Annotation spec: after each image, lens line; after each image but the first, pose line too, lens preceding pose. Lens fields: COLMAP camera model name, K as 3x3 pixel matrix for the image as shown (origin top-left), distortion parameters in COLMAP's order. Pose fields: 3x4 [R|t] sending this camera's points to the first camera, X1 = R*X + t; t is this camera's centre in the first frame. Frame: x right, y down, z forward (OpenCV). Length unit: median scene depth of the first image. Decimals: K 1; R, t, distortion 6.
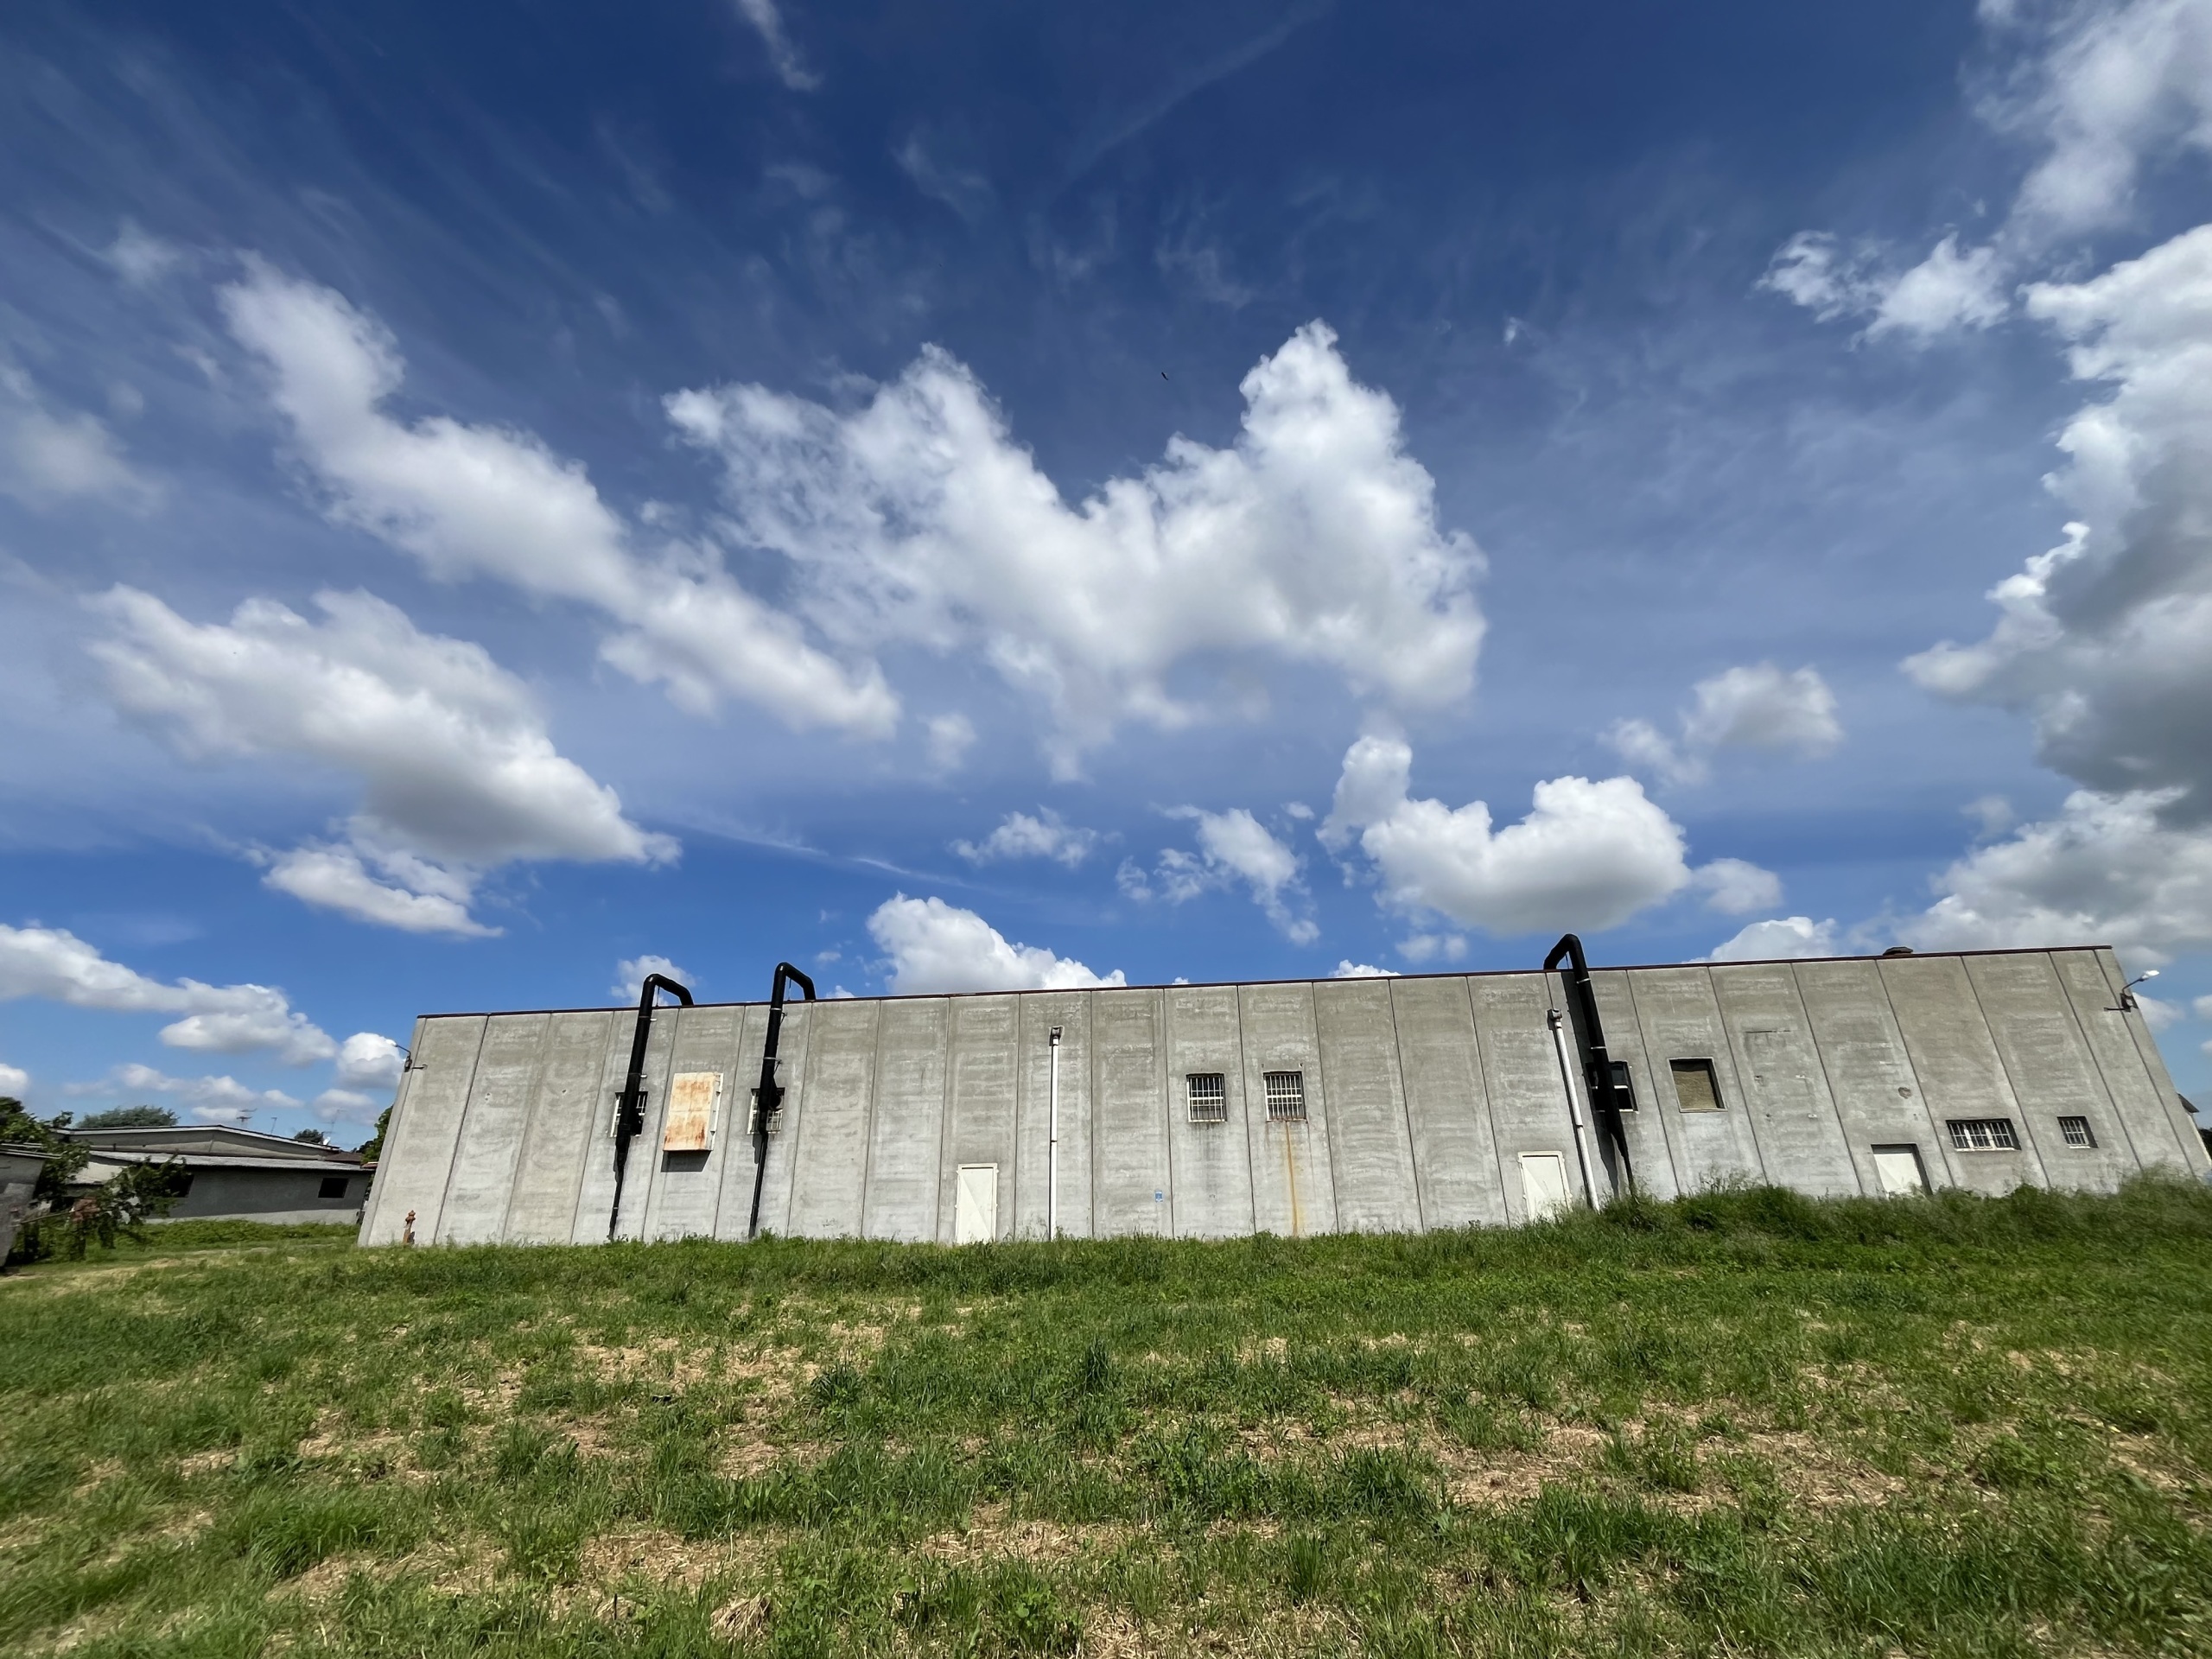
lens RADIAL K [[917.2, 0, 1104.0], [0, 917.2, 828.6], [0, 0, 1]] dist [-0.001276, -0.000050]
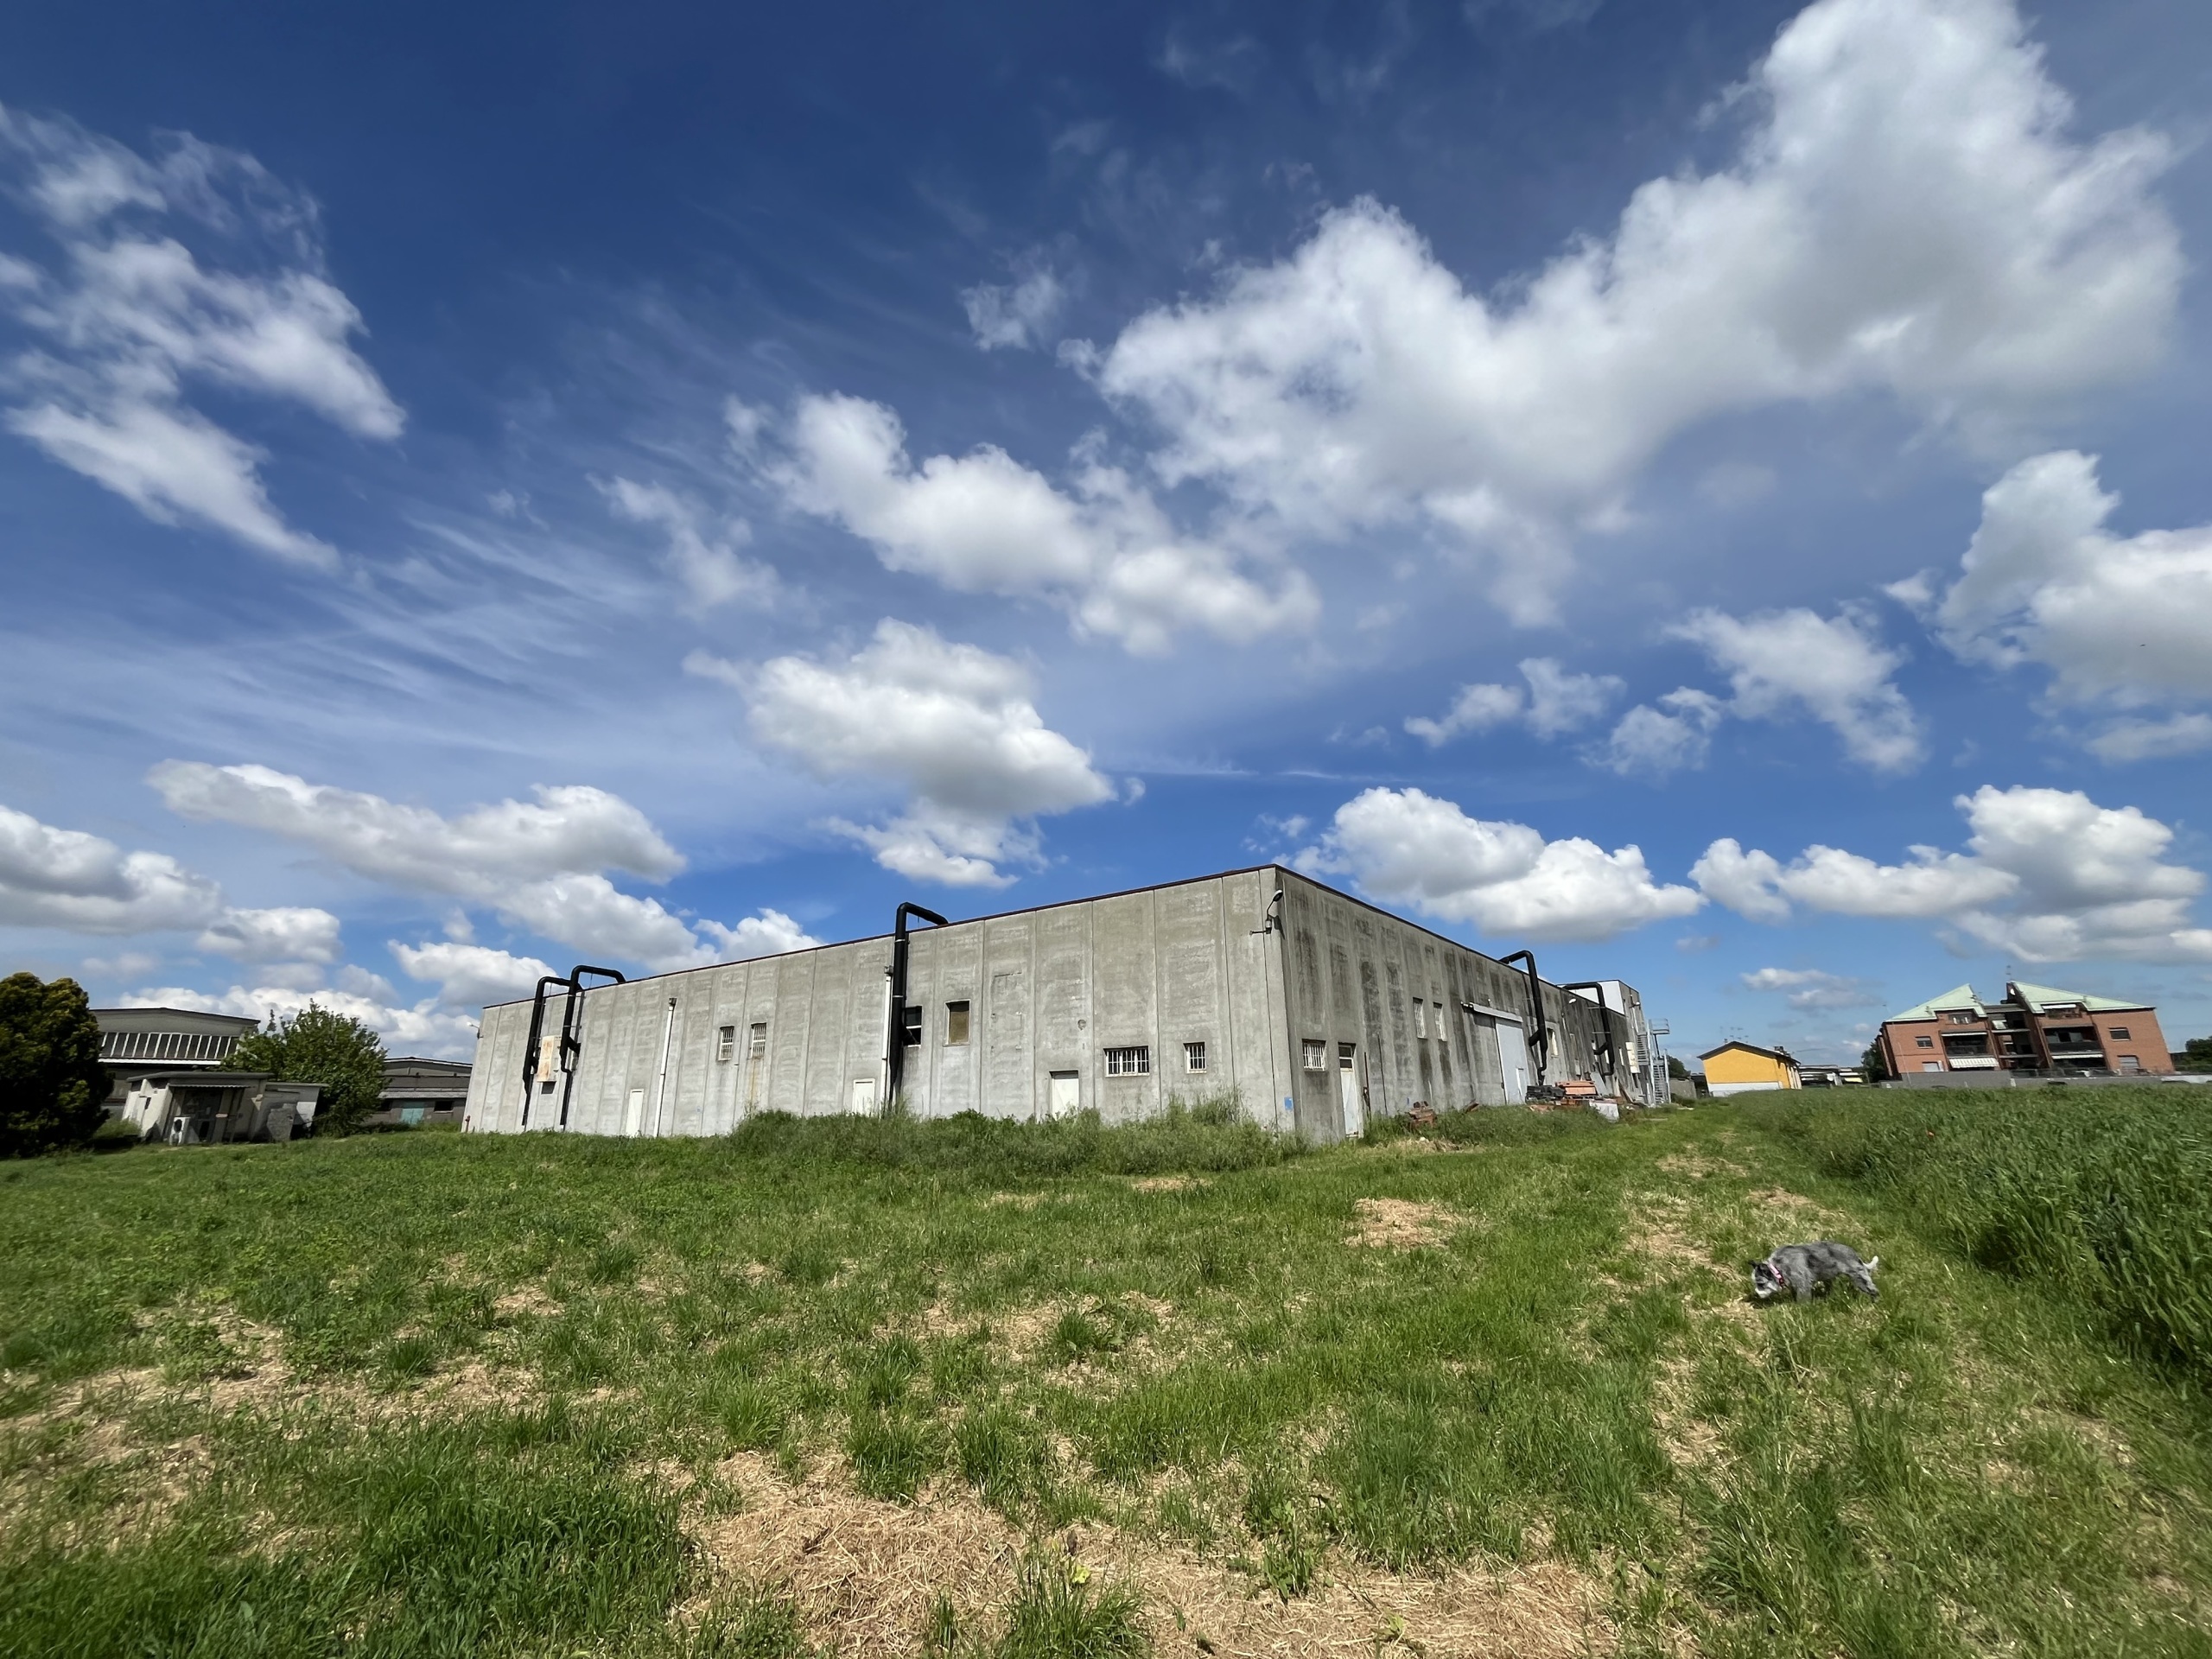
lens RADIAL K [[896.6, 0, 1101.8], [0, 896.6, 831.6], [0, 0, 1]] dist [-0.004972, -0.000263]
pose [[0.865116, -0.145061, -0.480137, 1.402431], [0.199119, 0.977928, 0.063318, 0.000563], [0.460355, -0.150382, 0.874905, 0.107522]]
